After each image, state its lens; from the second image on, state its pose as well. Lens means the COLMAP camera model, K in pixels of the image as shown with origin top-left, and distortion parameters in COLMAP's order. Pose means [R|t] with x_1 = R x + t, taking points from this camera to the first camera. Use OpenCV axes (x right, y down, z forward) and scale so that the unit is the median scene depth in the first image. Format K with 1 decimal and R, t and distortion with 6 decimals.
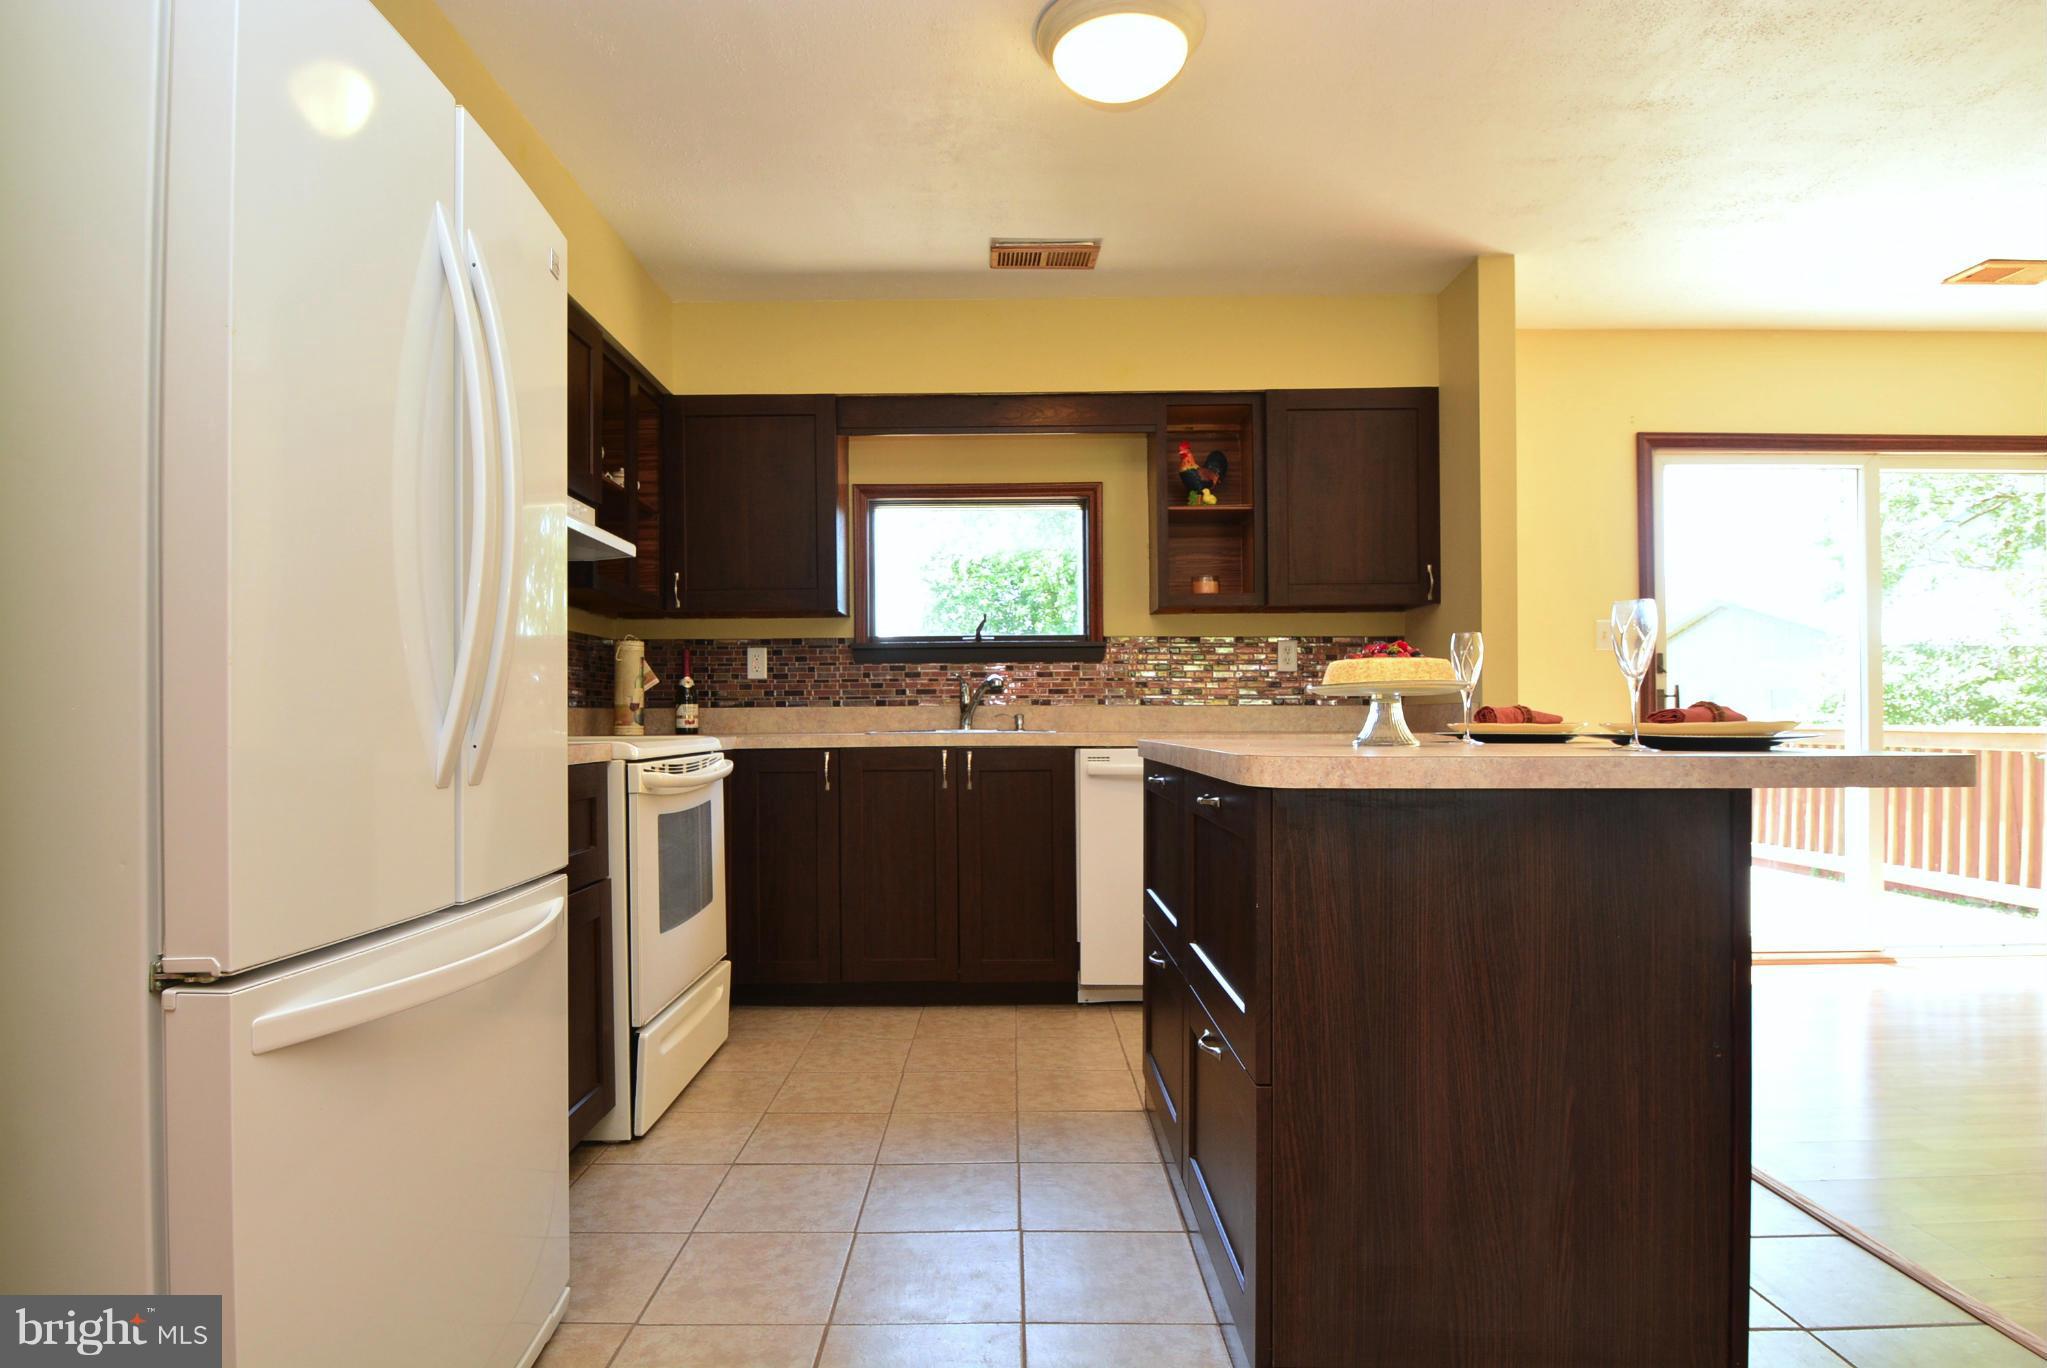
lens RADIAL K [[1080.9, 0, 1000.7], [0, 1080.9, 679.0], [0, 0, 1]] dist [-0.019515, -0.003017]
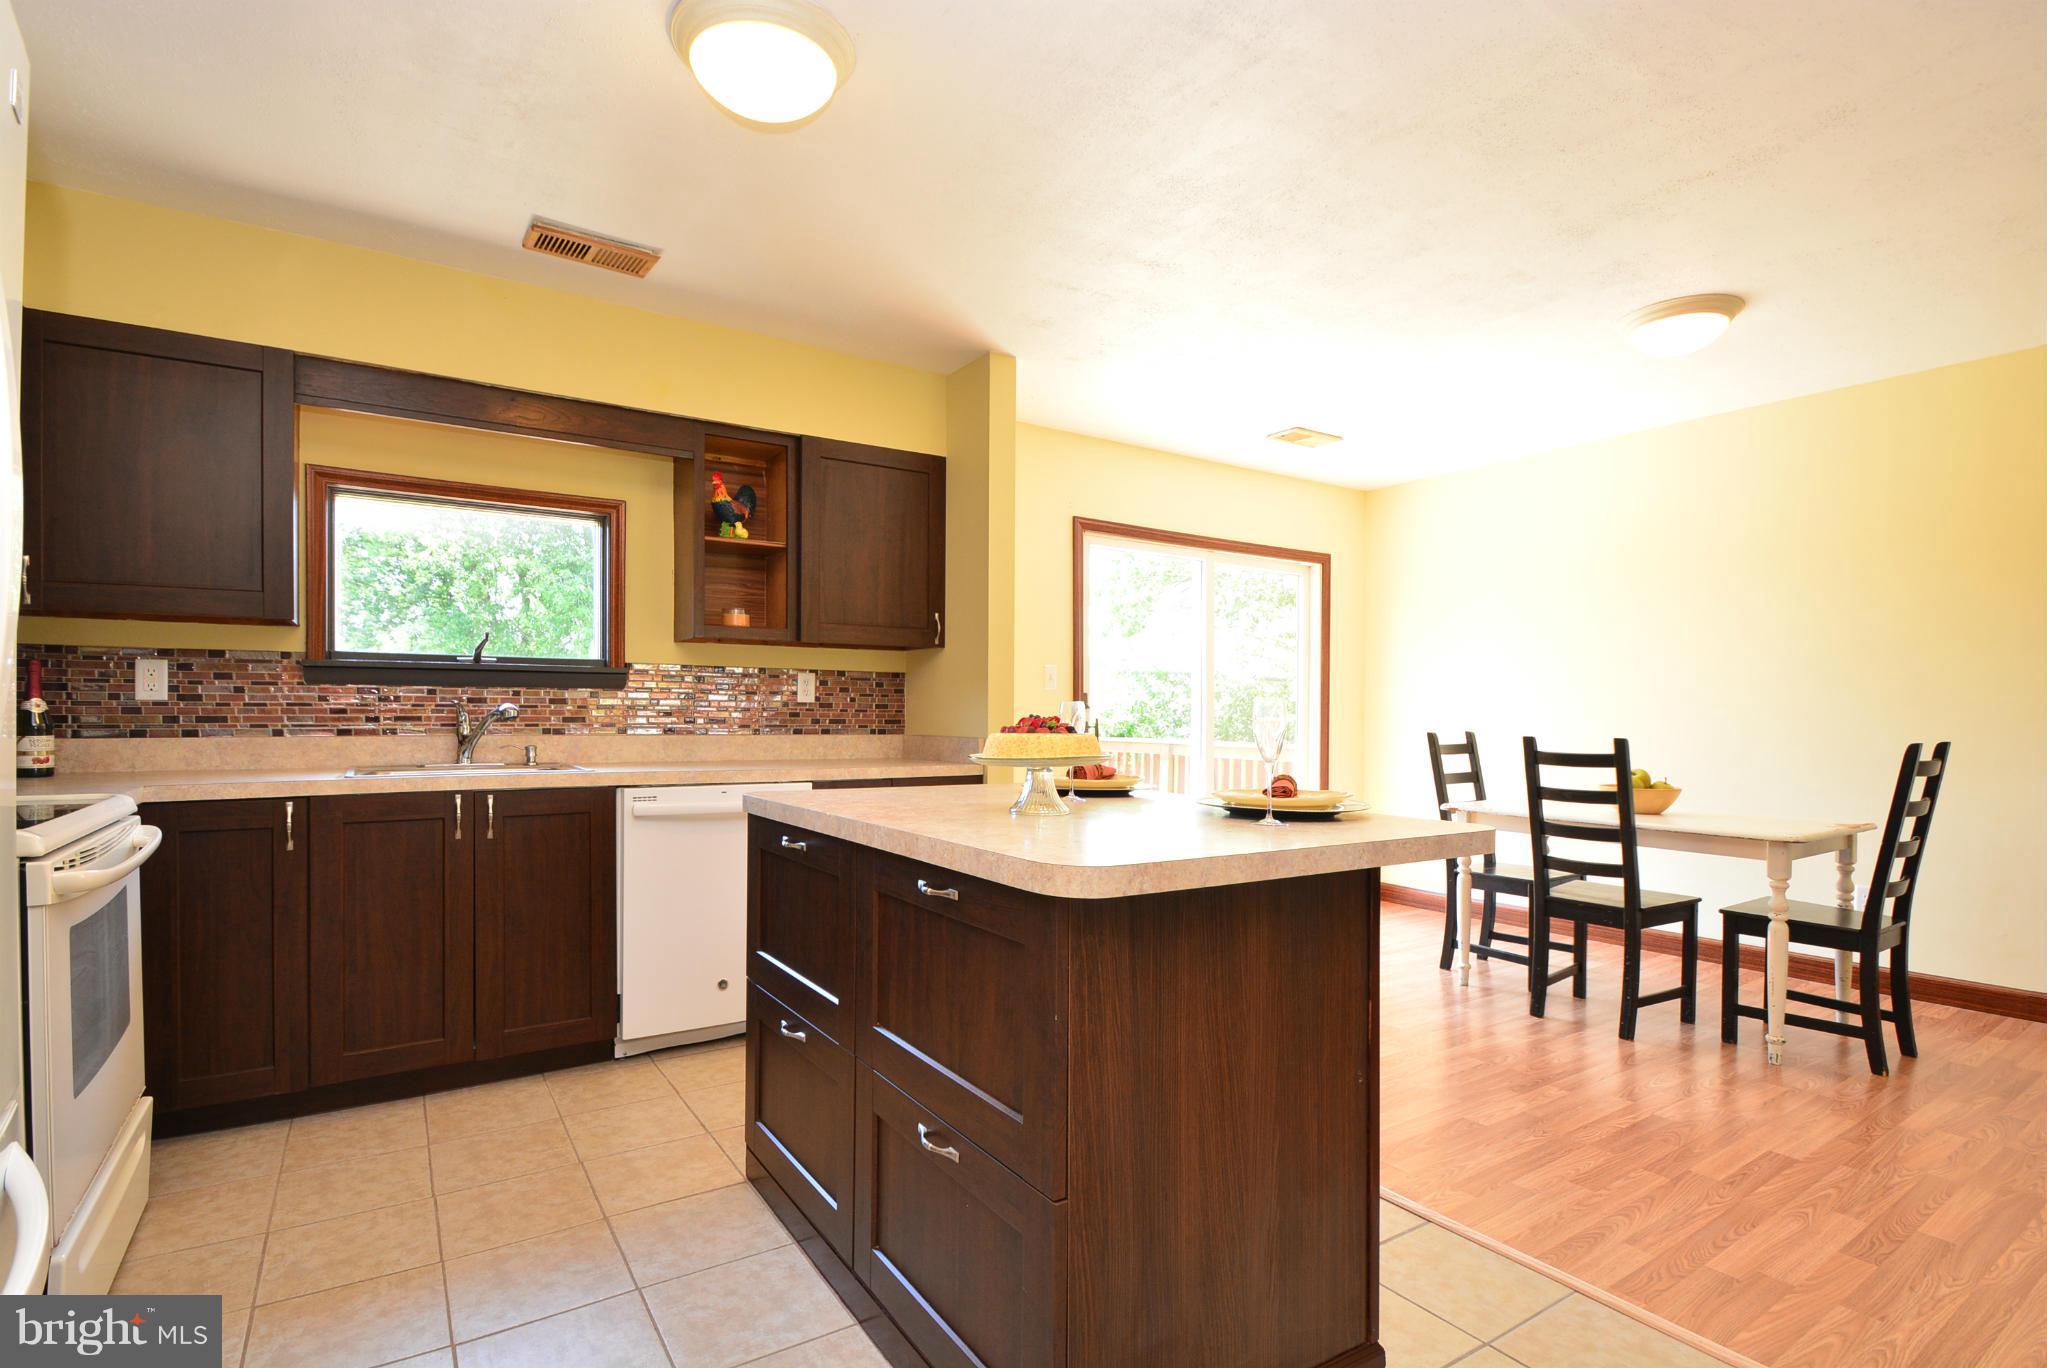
lens RADIAL K [[965.6, 0, 1002.2], [0, 965.6, 693.0], [0, 0, 1]] dist [0.000499, -0.009989]
pose [[0.835175, 0.022069, 0.549542, -0.104985], [-0.031519, 0.999473, 0.007763, -0.032412], [-0.549081, -0.023804, 0.835430, 0.108502]]
